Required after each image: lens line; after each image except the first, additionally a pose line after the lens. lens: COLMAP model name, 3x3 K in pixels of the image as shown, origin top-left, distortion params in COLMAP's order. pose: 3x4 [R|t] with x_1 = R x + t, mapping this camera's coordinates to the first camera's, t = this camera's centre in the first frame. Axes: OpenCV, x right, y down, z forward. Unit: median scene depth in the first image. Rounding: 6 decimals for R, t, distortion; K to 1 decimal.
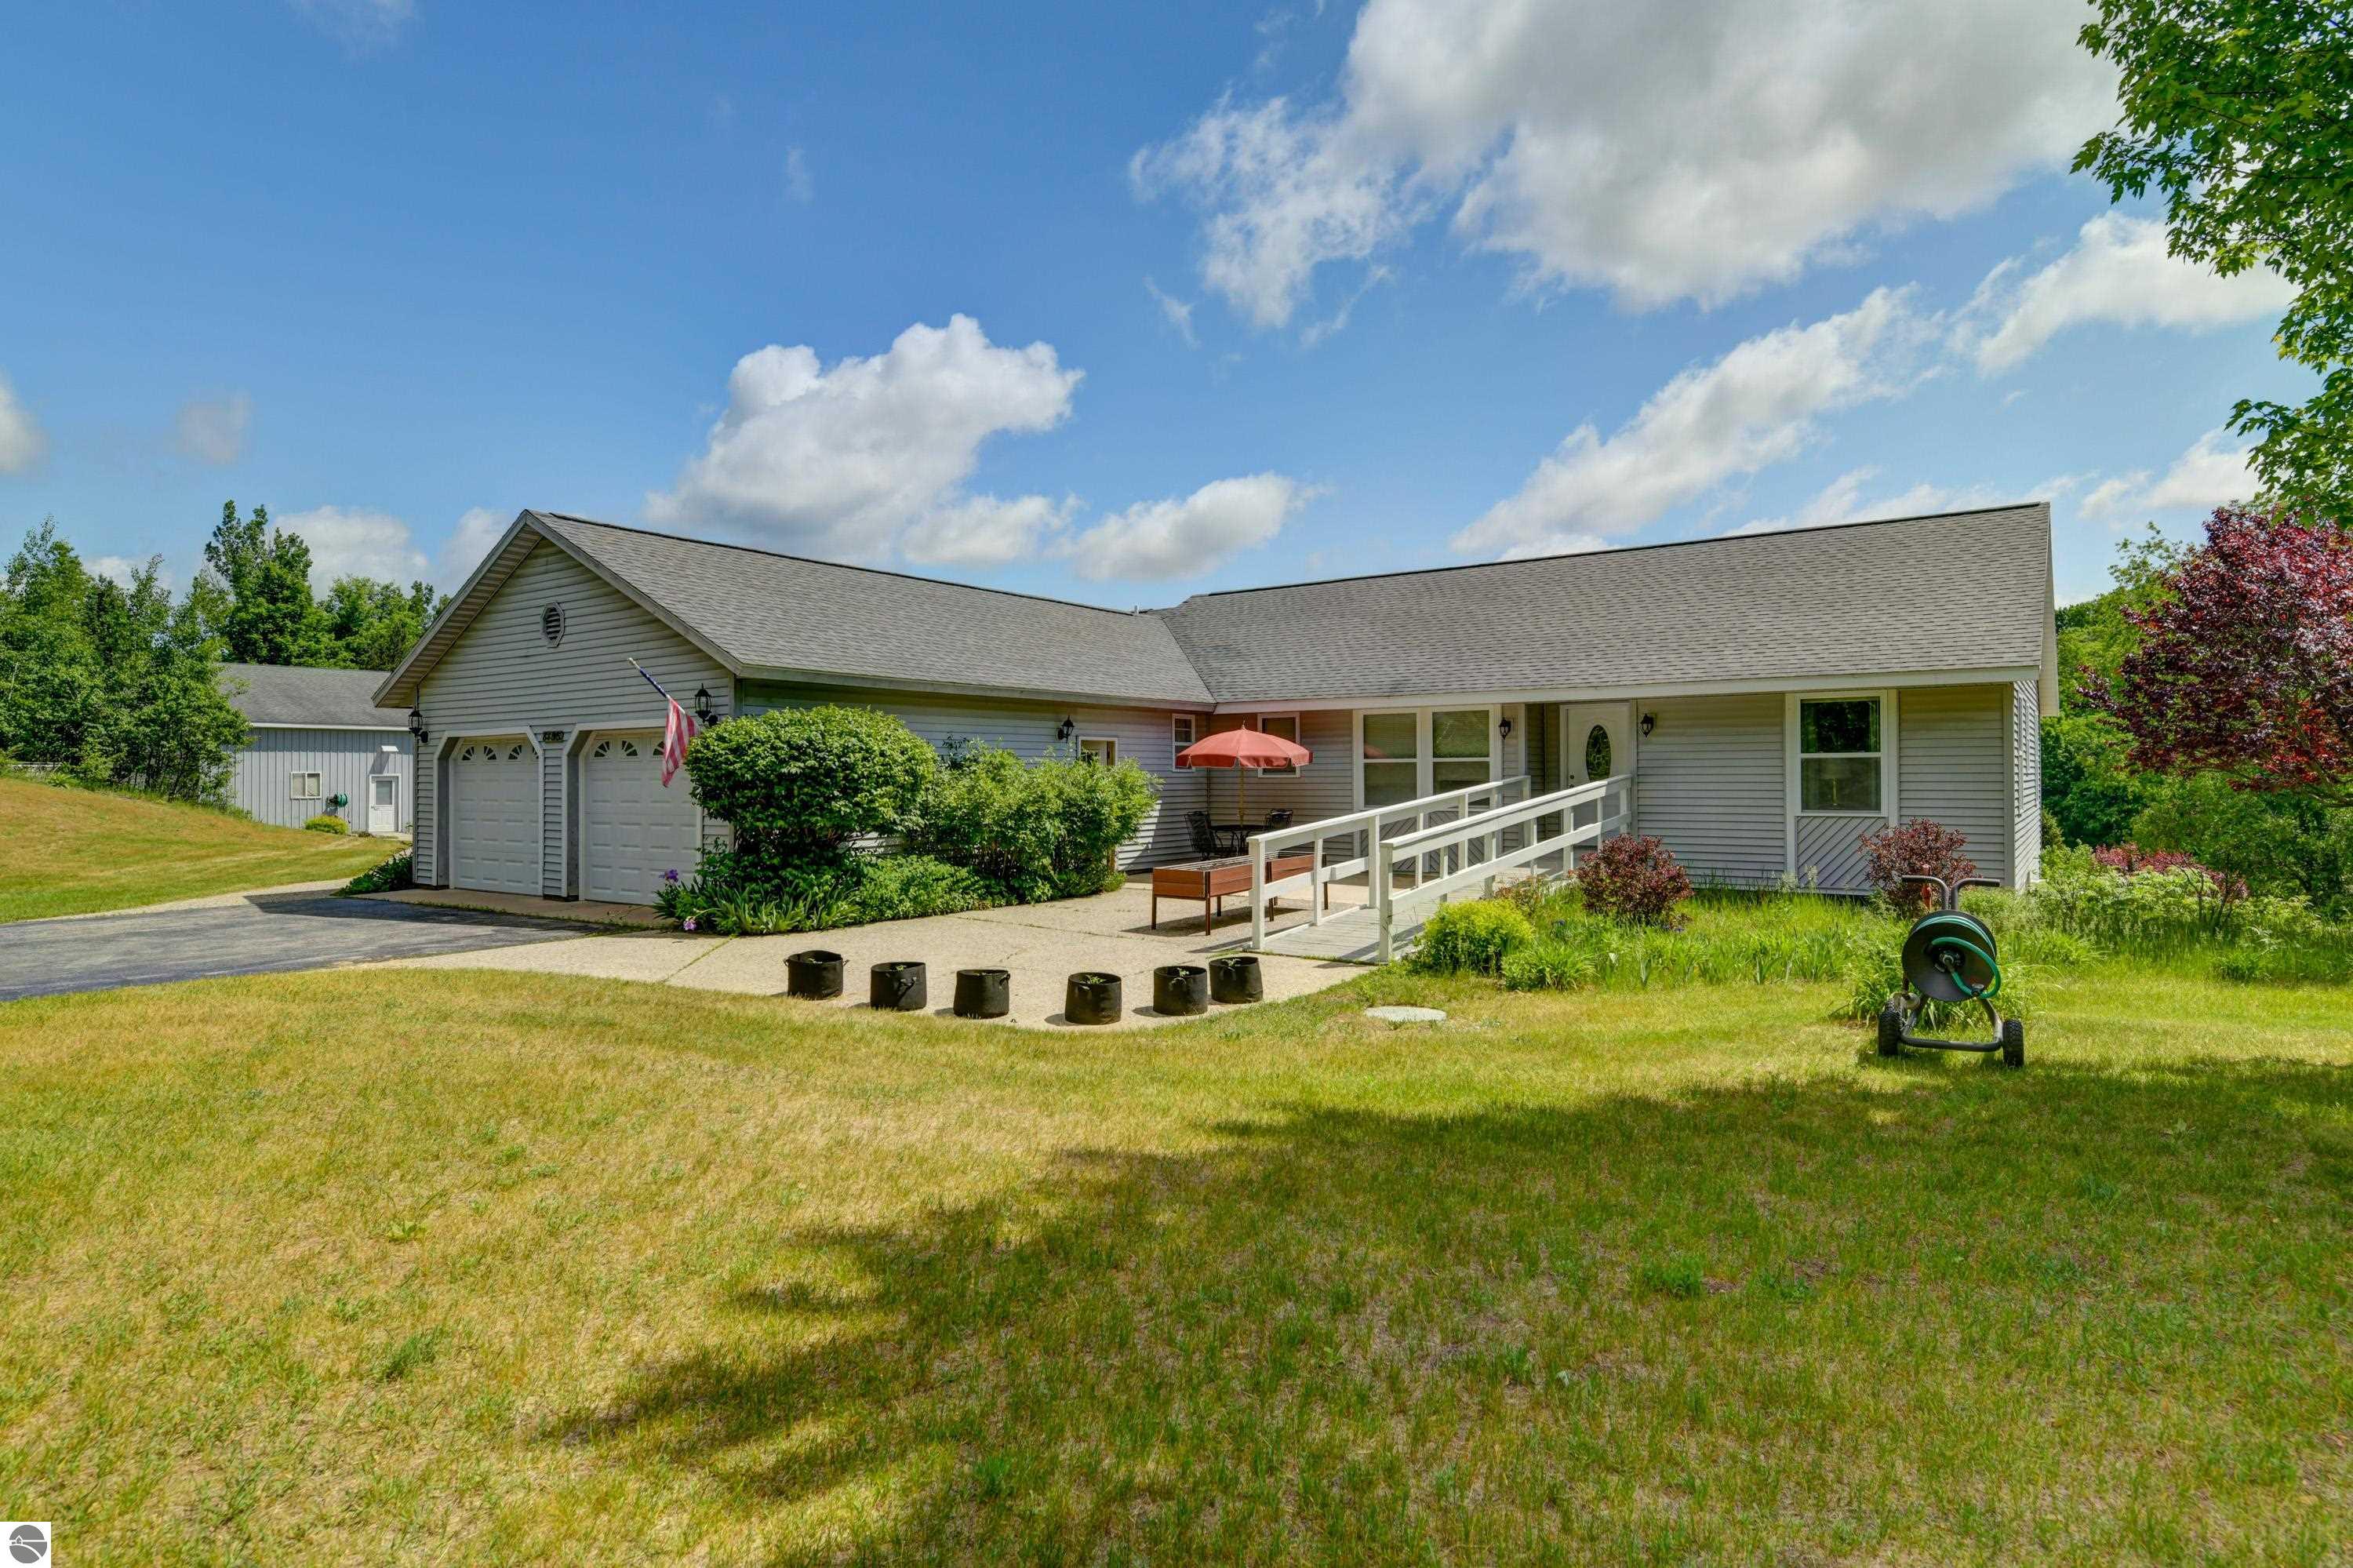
lens RADIAL K [[1267.5, 0, 1176.5], [0, 1267.5, 784.0], [0, 0, 1]] dist [0.003280, 0.000627]
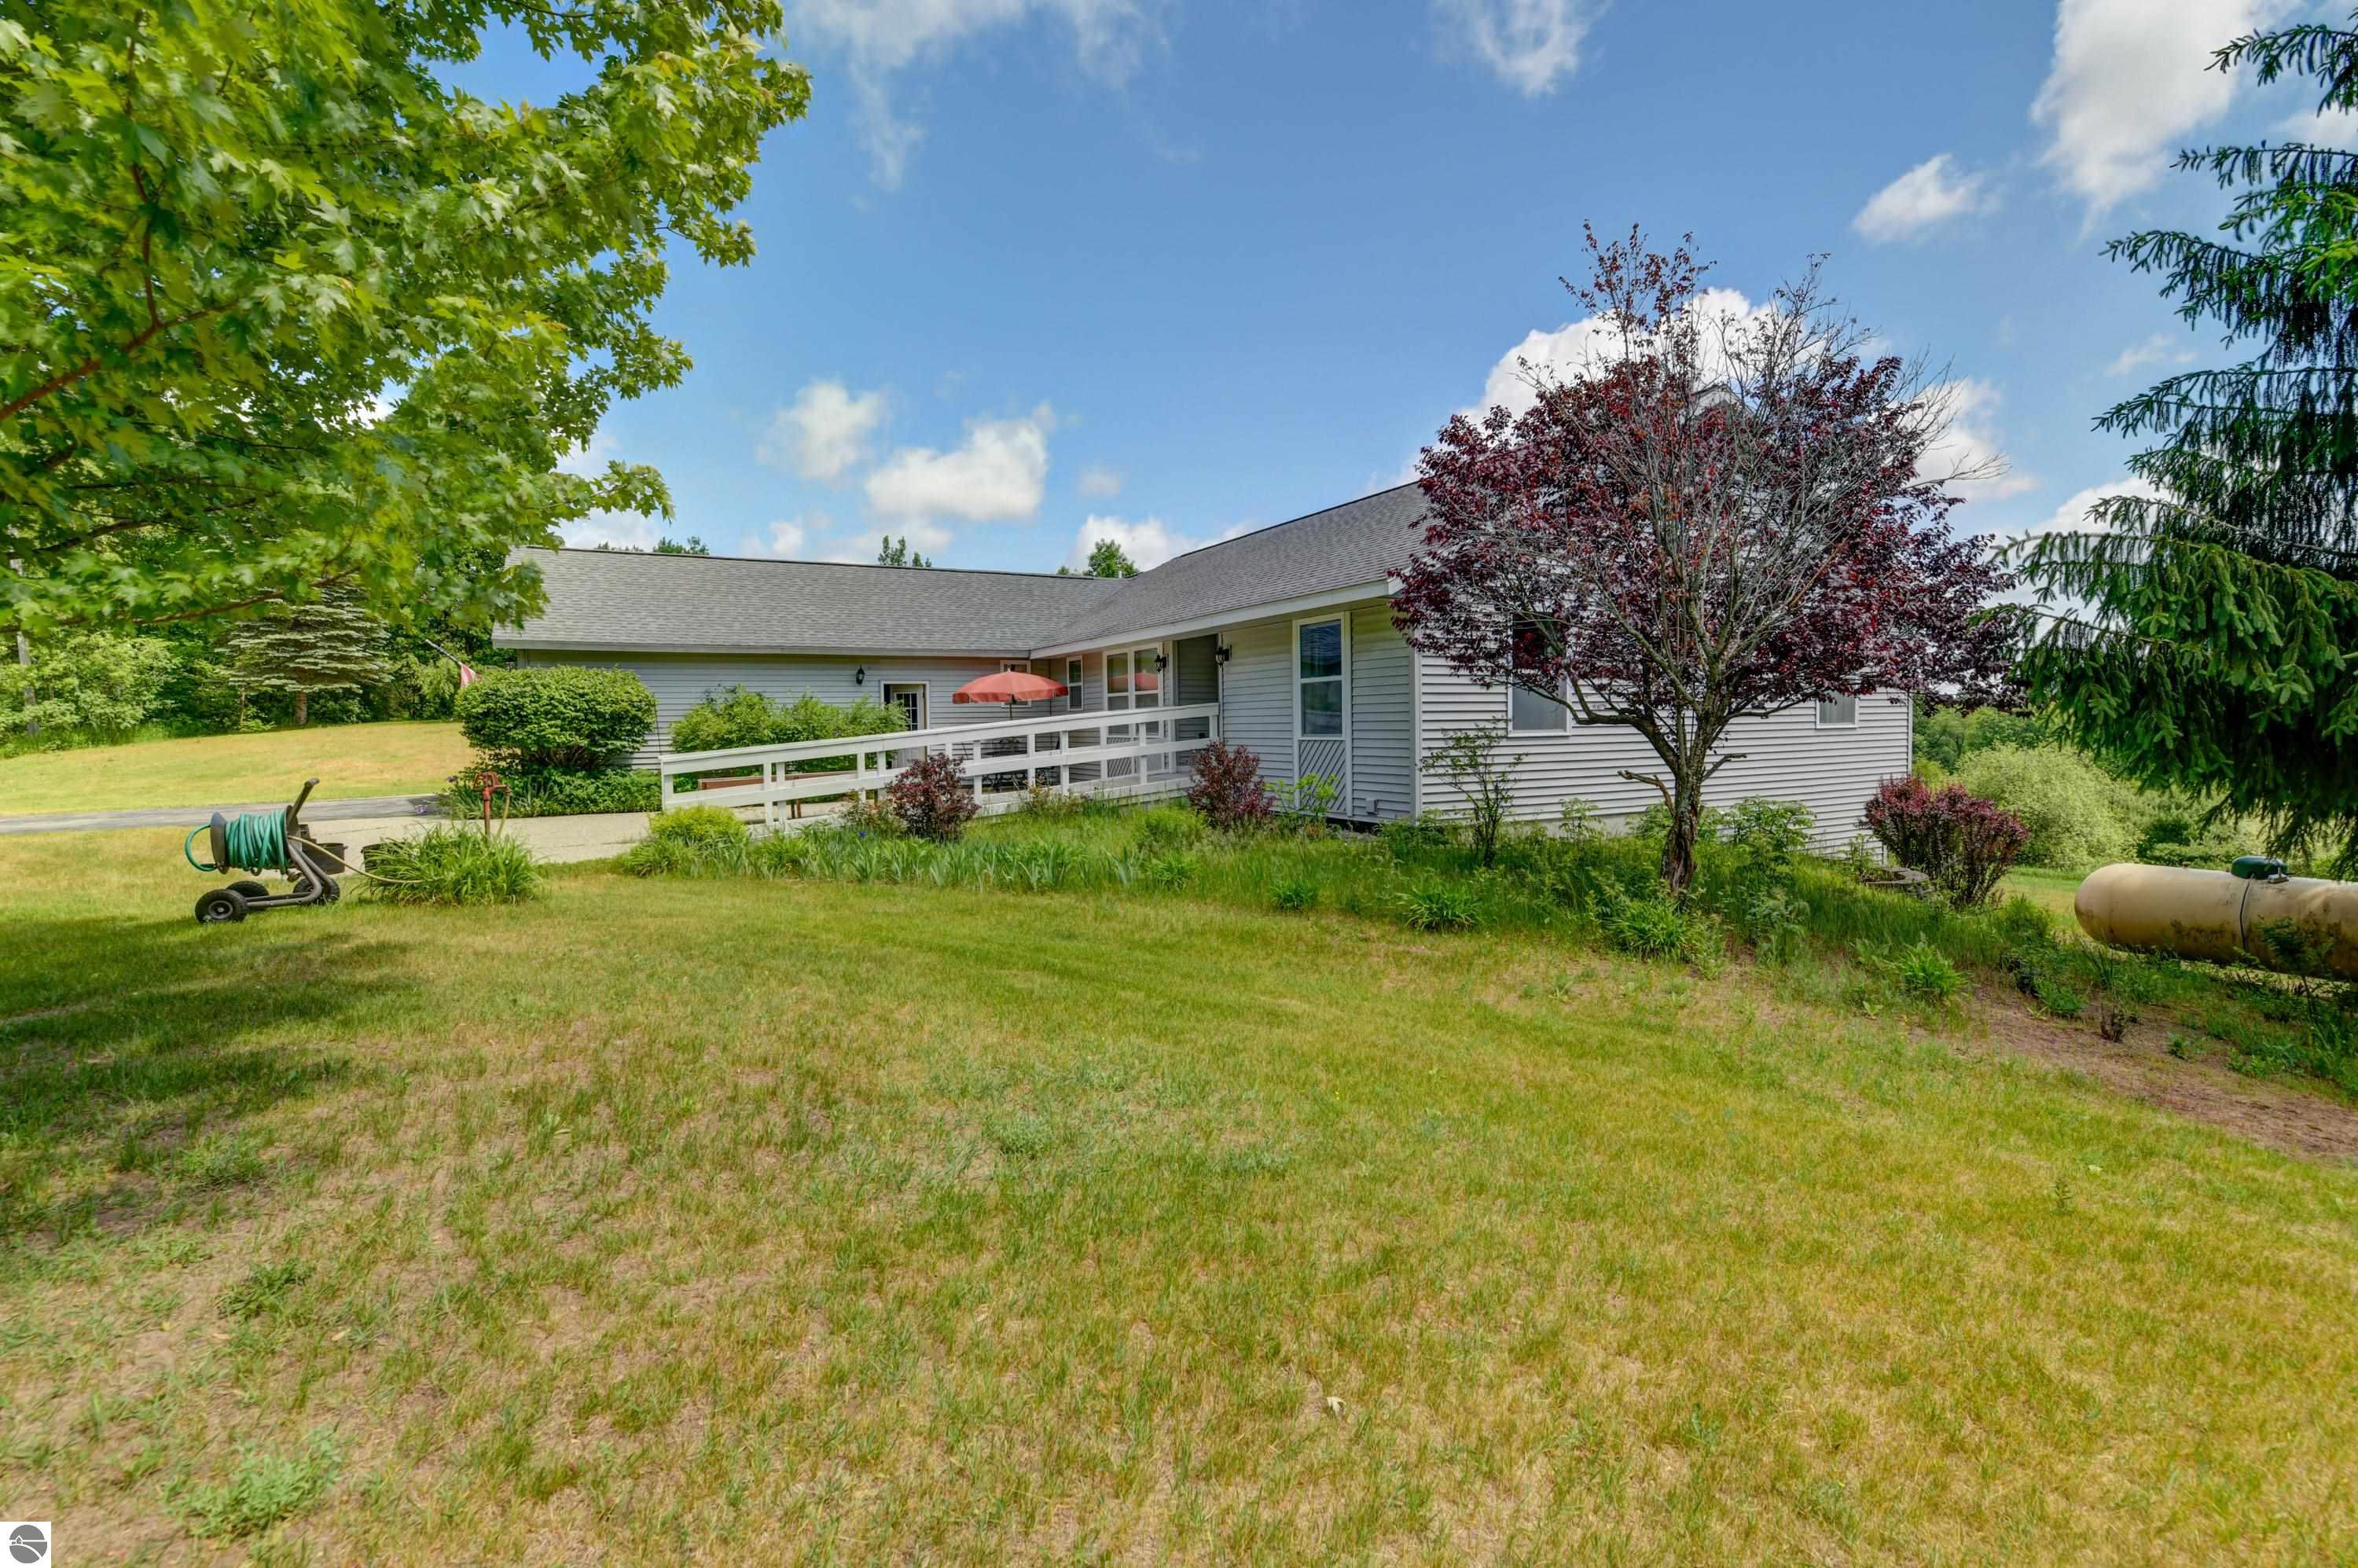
lens RADIAL K [[1060.9, 0, 1179.0], [0, 1060.9, 784.0], [0, 0, 1]] dist [0.000586, 0.000011]
pose [[0.896009, 0.015074, -0.443780, 0.794990], [0.010805, 0.998387, 0.055728, 0.012343], [0.443904, -0.054728, 0.894401, 0.185501]]
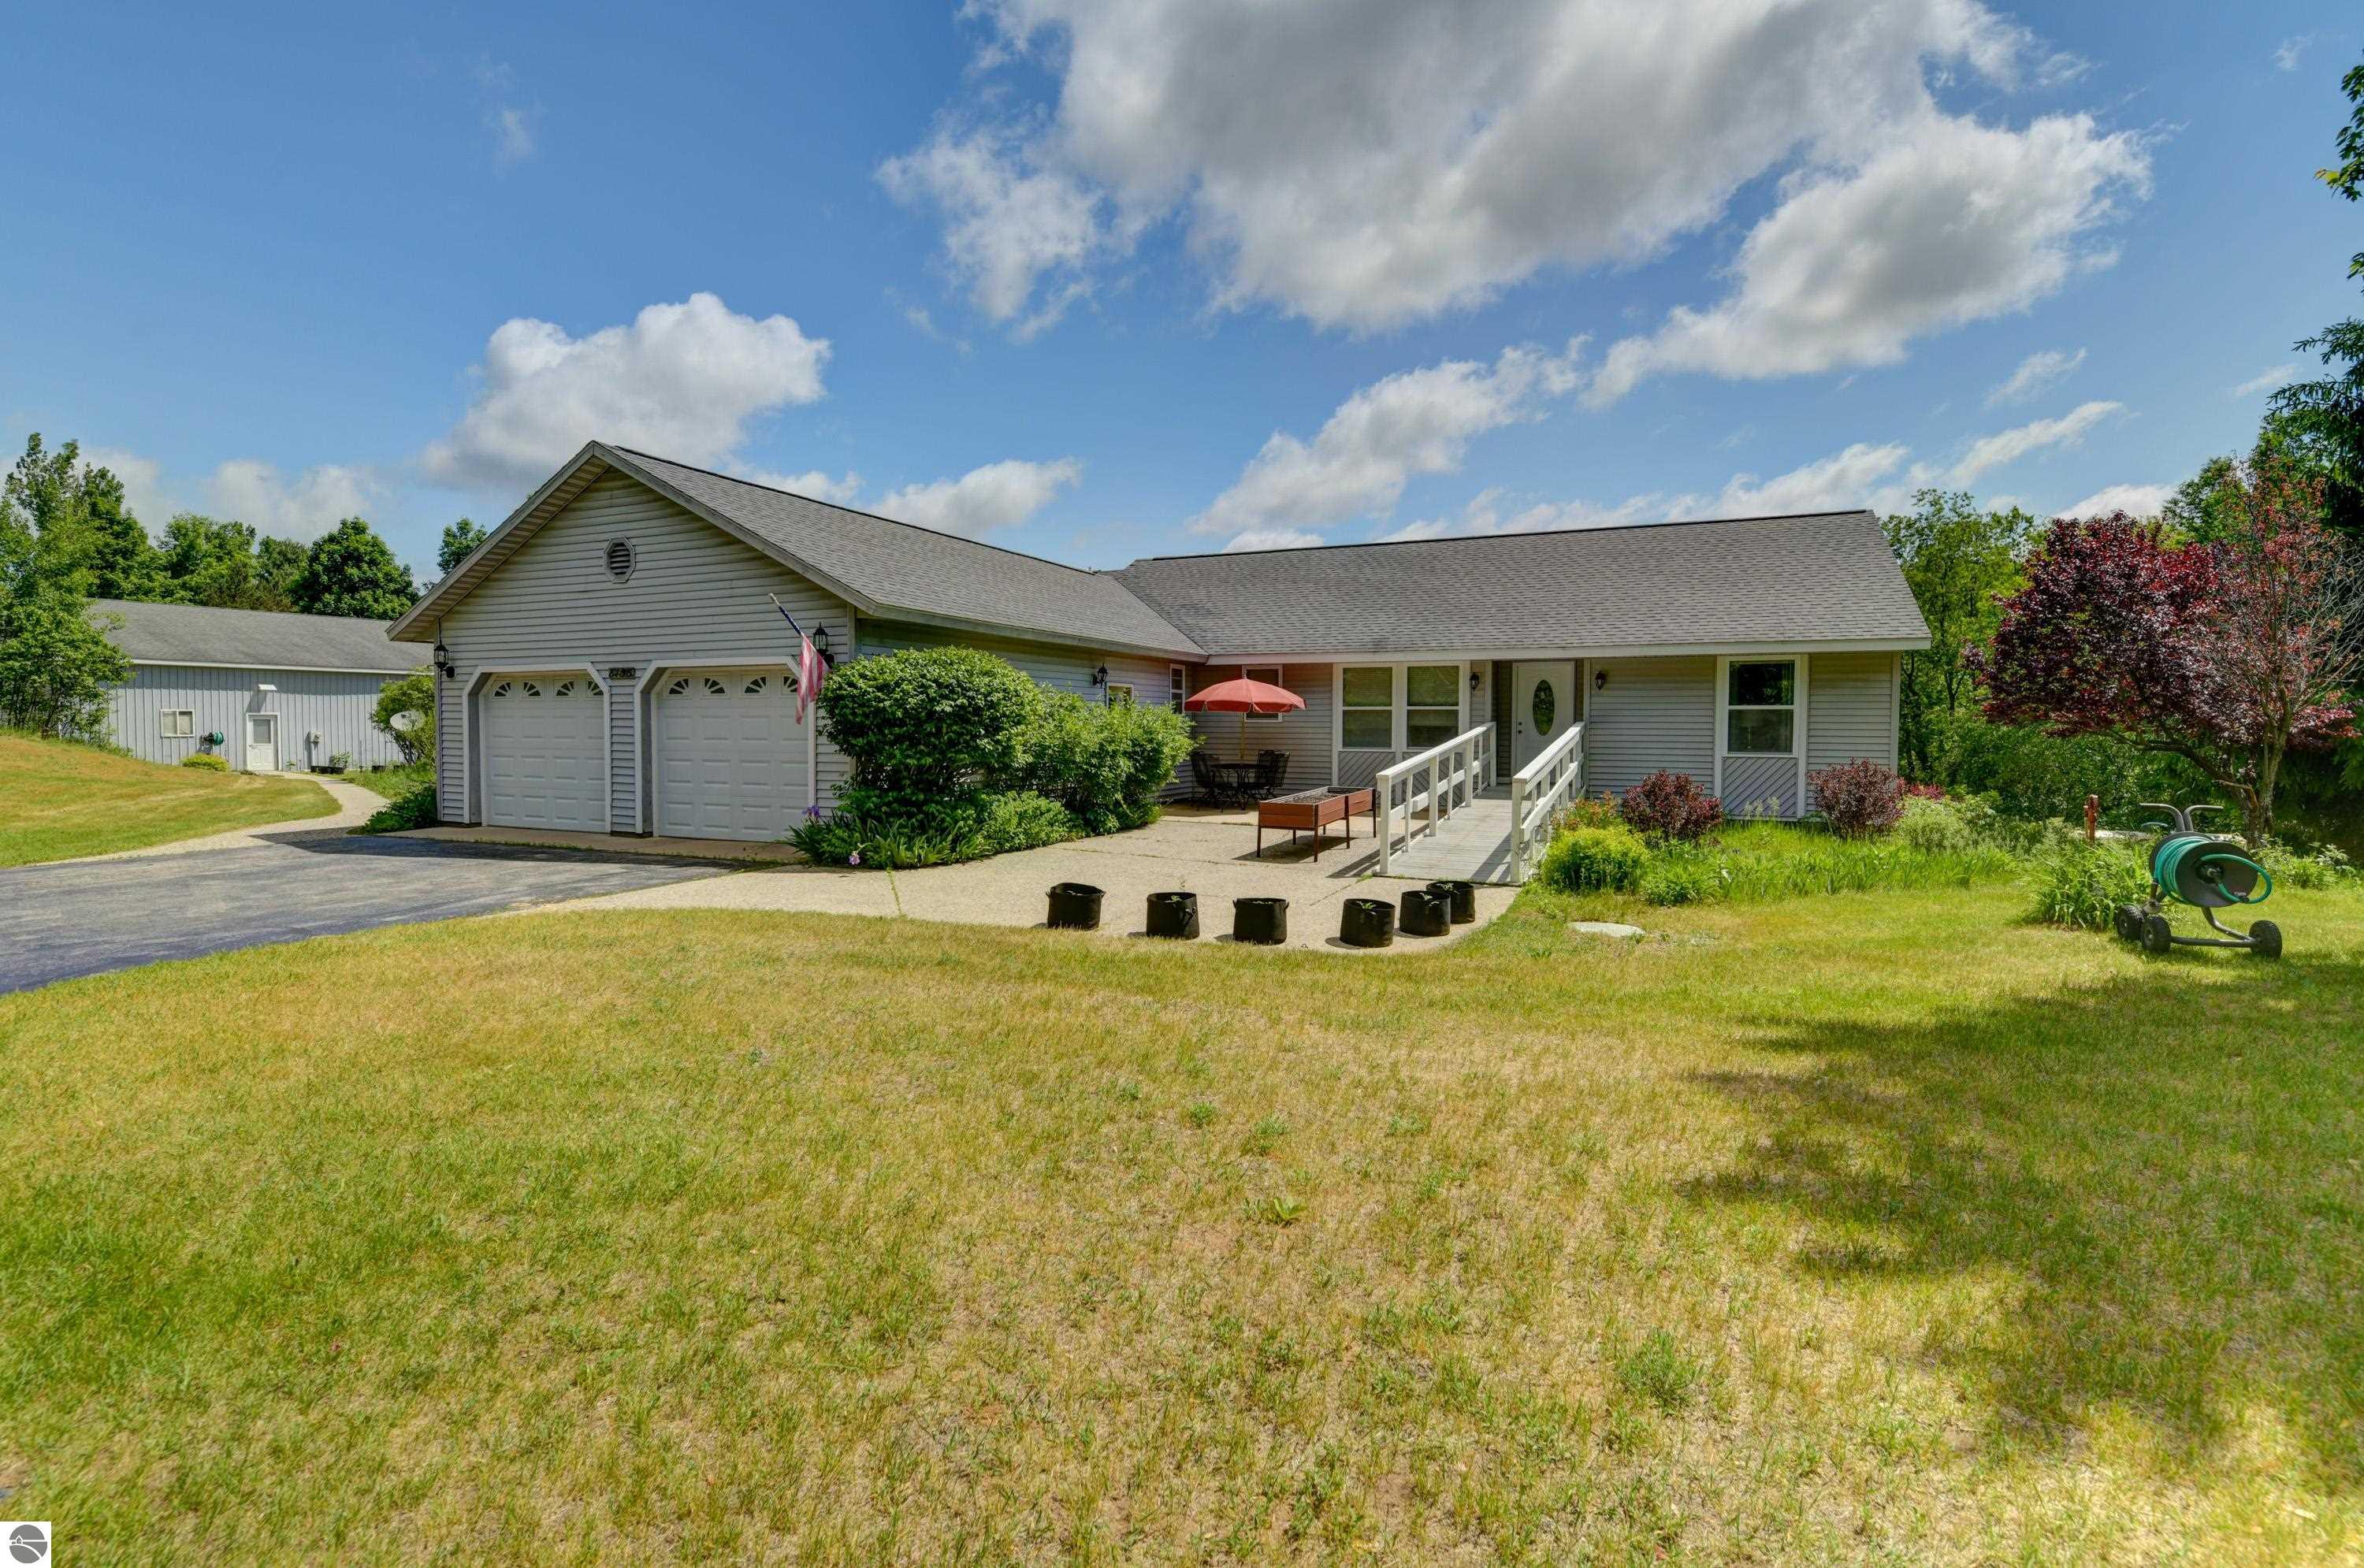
lens RADIAL K [[1078.0, 0, 1182.0], [0, 1078.0, 784.0], [0, 0, 1]] dist [-0.000145, -0.008759]
pose [[0.980950, -0.001903, 0.194252, -0.227706], [-0.007640, 0.998800, 0.048365, 0.005378], [-0.194111, -0.048928, 0.979759, 0.082404]]
